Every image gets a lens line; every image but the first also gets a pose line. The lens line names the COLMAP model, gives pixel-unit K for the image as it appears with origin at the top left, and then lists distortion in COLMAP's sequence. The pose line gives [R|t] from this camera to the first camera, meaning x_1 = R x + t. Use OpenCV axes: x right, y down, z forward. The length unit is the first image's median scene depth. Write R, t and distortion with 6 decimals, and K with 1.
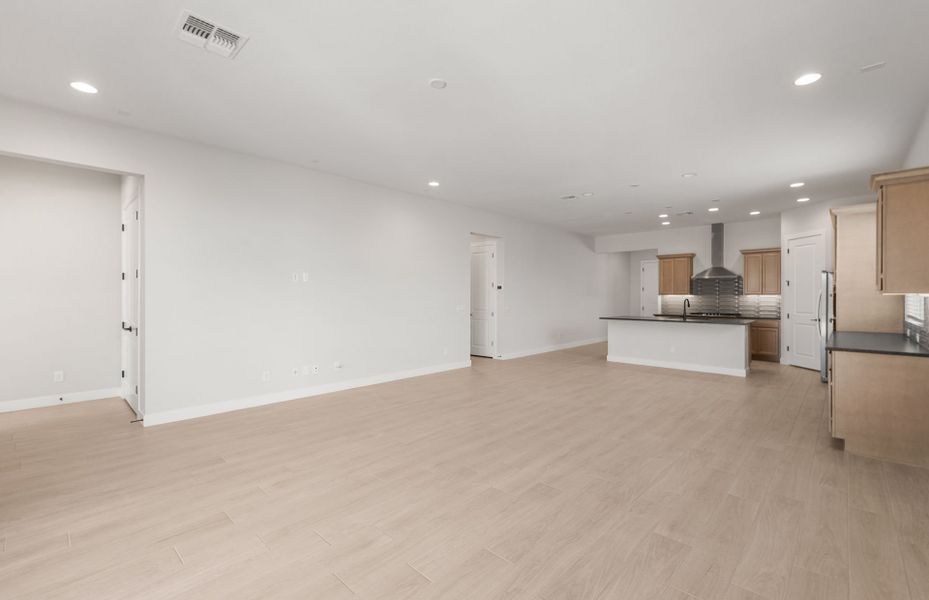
lens RADIAL K [[400.3, 0, 470.3], [0, 400.3, 298.1], [0, 0, 1]] dist [-0.000795, -0.000089]
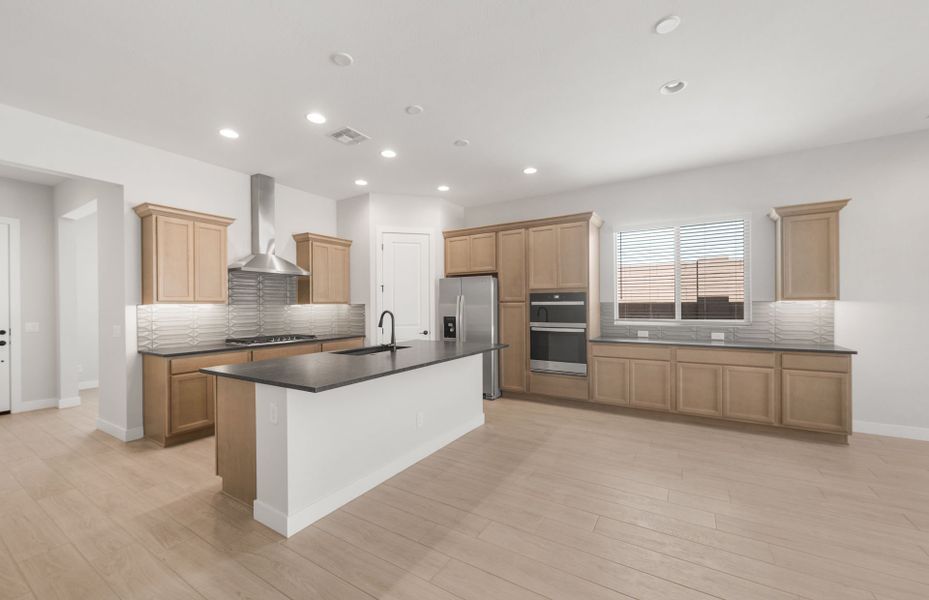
lens RADIAL K [[367.2, 0, 466.2], [0, 367.2, 305.8], [0, 0, 1]] dist [0.001692, 0.000114]
pose [[-0.200410, -0.003388, 0.979706, 0.060187], [0.011407, 0.999918, 0.005791, -0.005527], [-0.979646, 0.012337, -0.200355, 0.838229]]
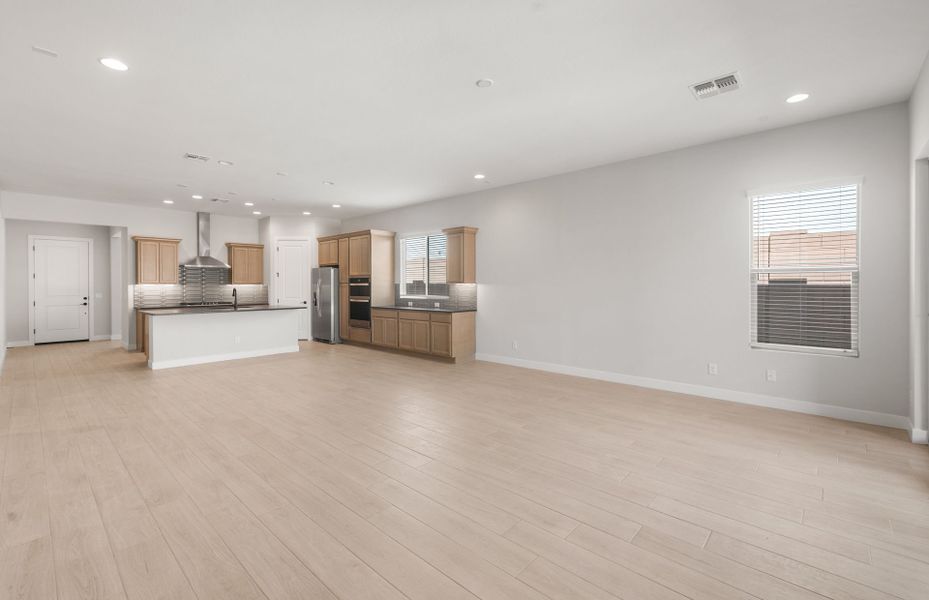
lens RADIAL K [[403.4, 0, 465.0], [0, 403.4, 286.5], [0, 0, 1]] dist [0.001886, 0.000013]
pose [[-0.009461, -0.005129, 0.999942, -0.395463], [0.008155, 0.999953, 0.005206, -0.002409], [-0.999922, 0.008204, -0.009418, 0.366966]]
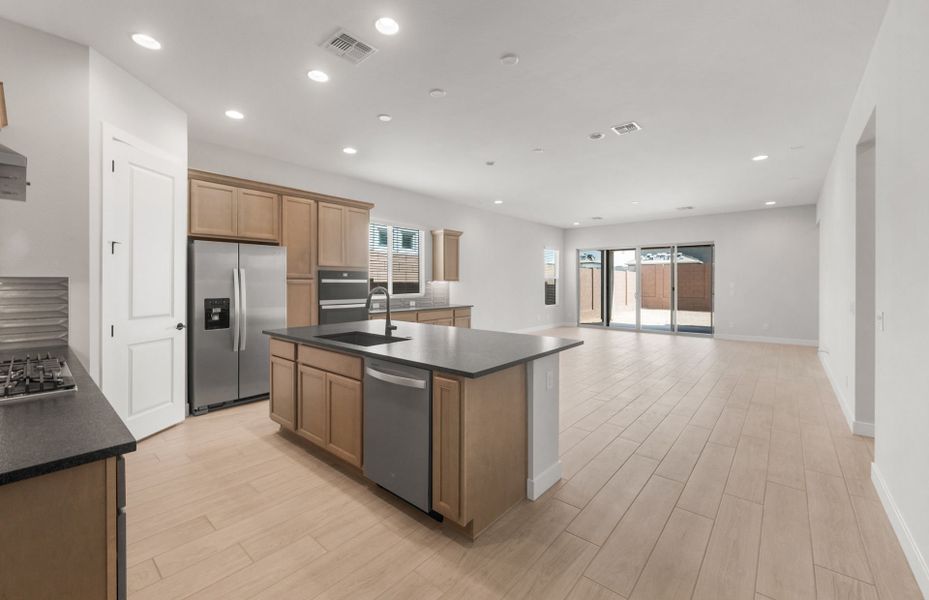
lens RADIAL K [[376.4, 0, 464.9], [0, 376.4, 283.5], [0, 0, 1]] dist [-0.001395, -0.000132]
pose [[-0.998921, -0.002467, -0.046381, 0.395894], [-0.002778, 0.999974, 0.006637, -0.005166], [0.046364, 0.006759, -0.998902, 1.180230]]
